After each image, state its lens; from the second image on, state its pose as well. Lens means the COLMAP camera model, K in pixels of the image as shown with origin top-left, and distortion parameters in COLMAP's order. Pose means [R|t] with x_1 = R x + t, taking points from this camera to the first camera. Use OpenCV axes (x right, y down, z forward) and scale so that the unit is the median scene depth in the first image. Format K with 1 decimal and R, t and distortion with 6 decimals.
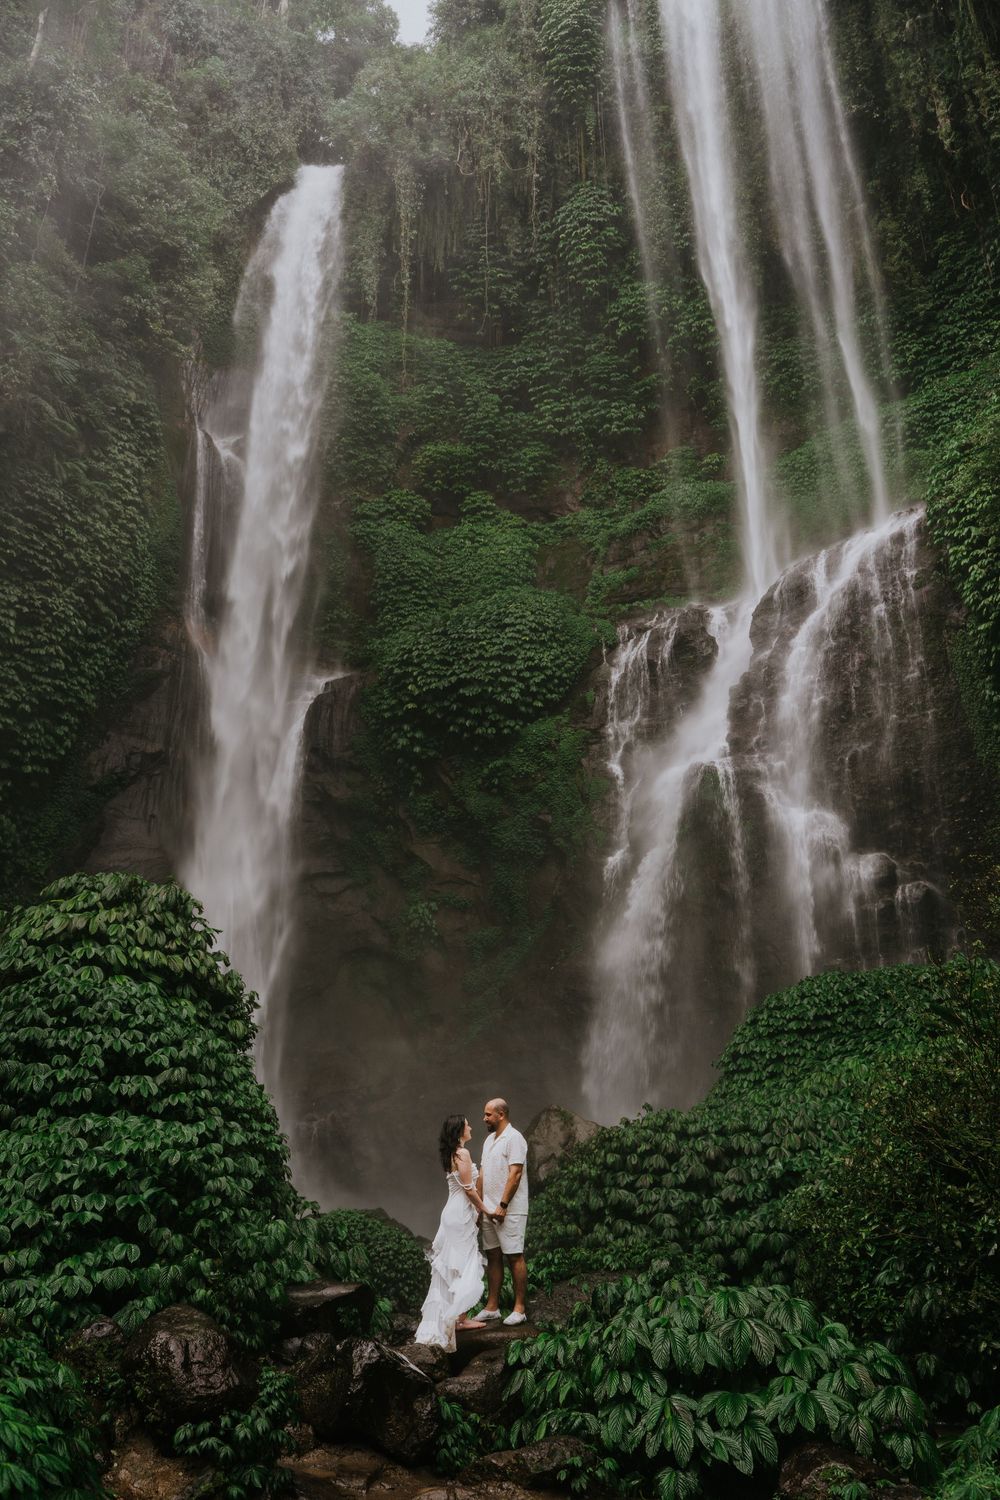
lens RADIAL K [[1231.4, 0, 500.0], [0, 1231.4, 750.0], [0, 0, 1]] dist [-0.056749, -0.017838]
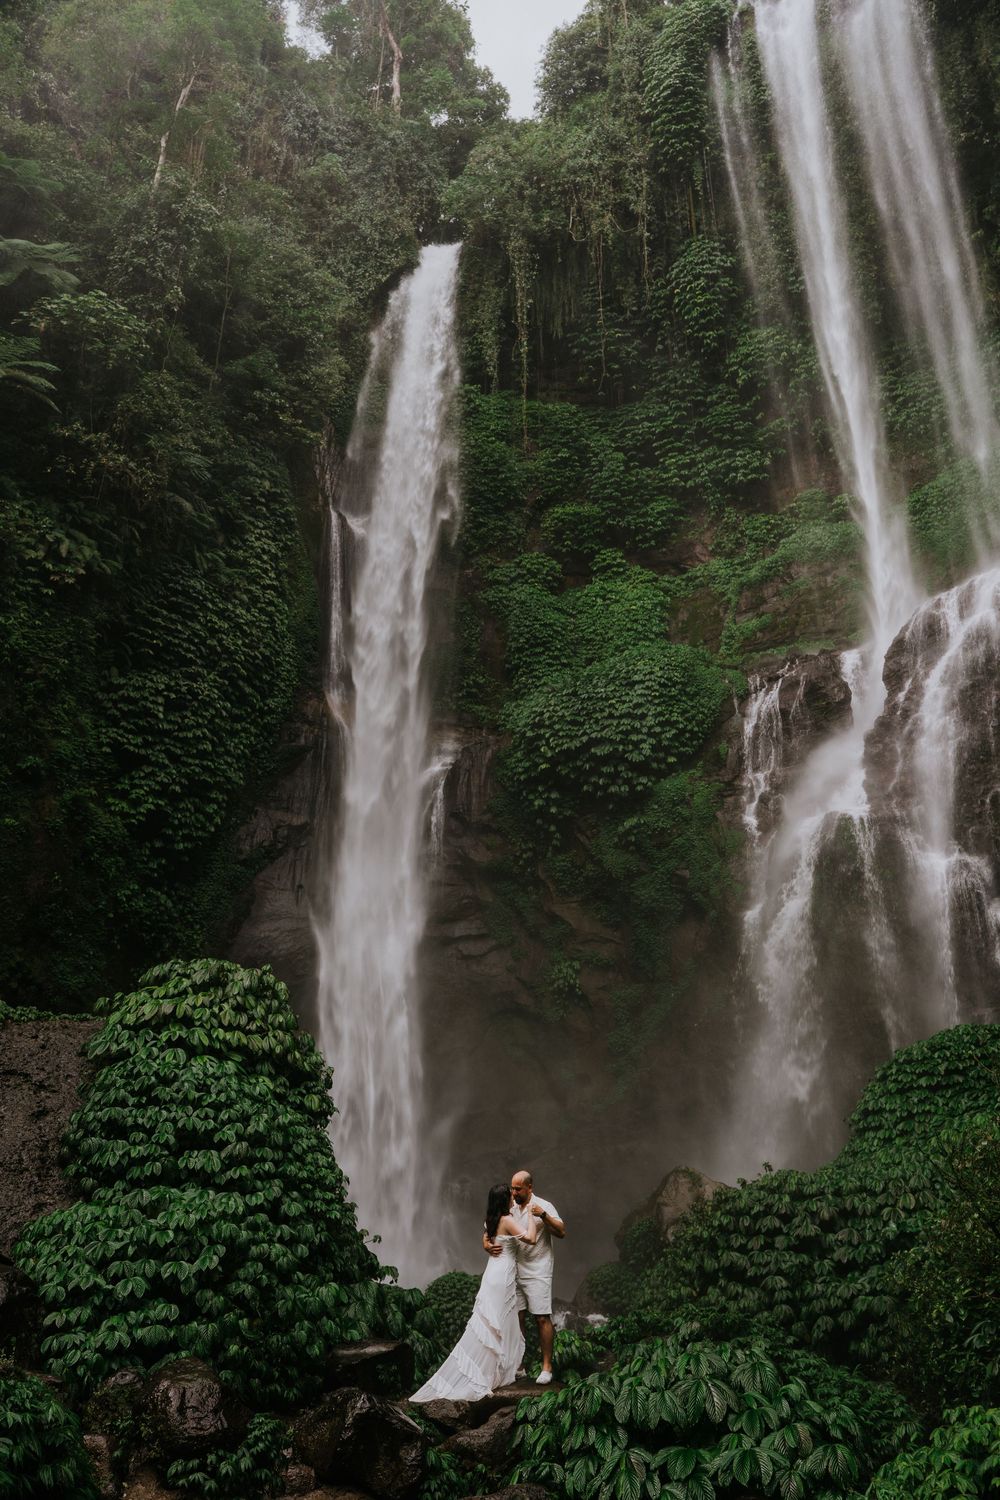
lens RADIAL K [[1236.0, 0, 490.7], [0, 1236.0, 750.9], [0, 0, 1]] dist [-0.051757, -0.025990]
pose [[0.989131, -0.053022, -0.137147, 0.024691], [0.047289, 0.997879, -0.044736, -0.006103], [0.139228, 0.037764, 0.989540, -0.014503]]
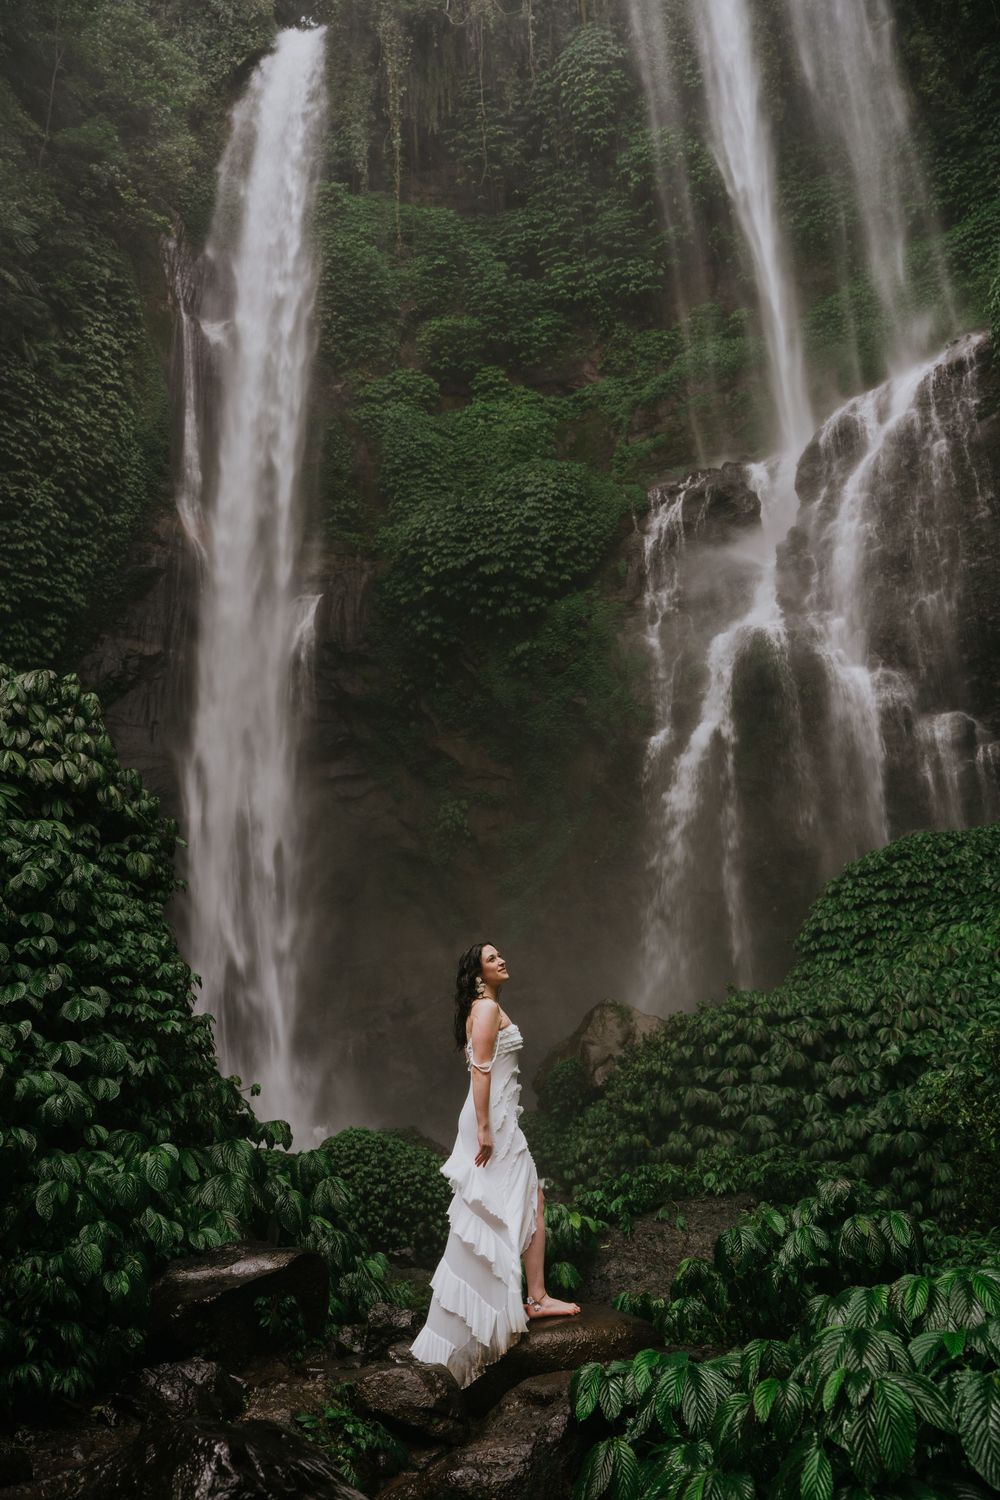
lens RADIAL K [[1231.3, 0, 497.4], [0, 1231.3, 746.6], [0, 0, 1]] dist [-0.058472, -0.019273]
pose [[0.998134, -0.053568, -0.029312, 0.000527], [0.055208, 0.996767, 0.058368, 0.031881], [0.026090, -0.059877, 0.997865, 0.080878]]
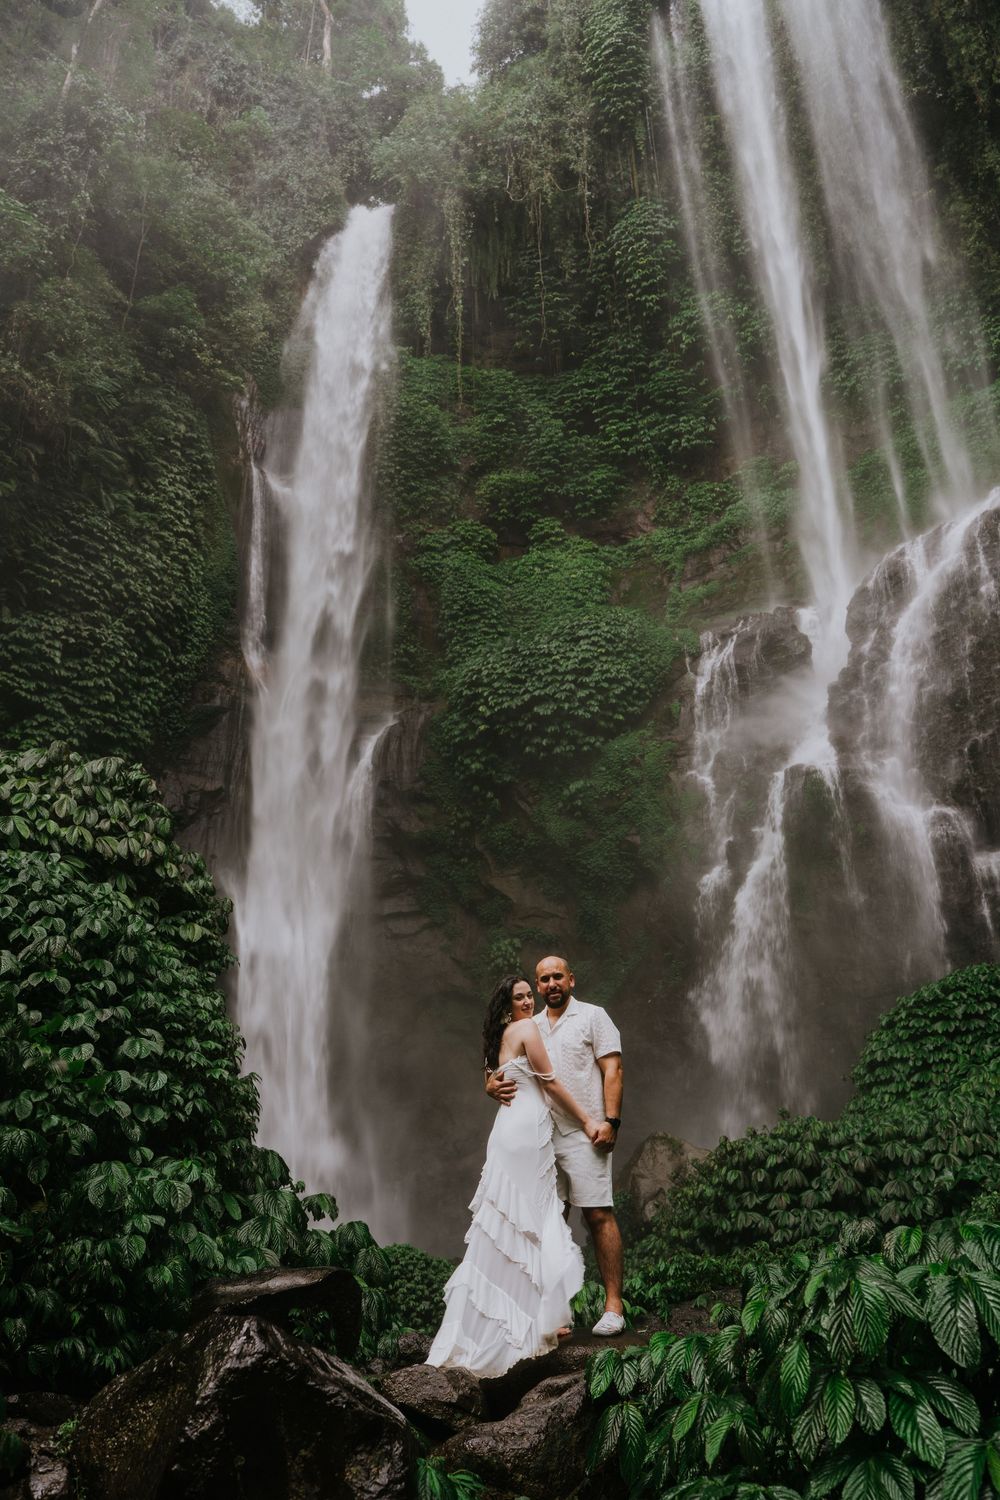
lens RADIAL K [[1231.3, 0, 497.4], [0, 1231.3, 746.6], [0, 0, 1]] dist [-0.058472, -0.019273]
pose [[0.996306, -0.051321, -0.068852, 0.002408], [0.046830, 0.996764, -0.065334, 0.040726], [0.071982, 0.061868, 0.995485, 0.072943]]
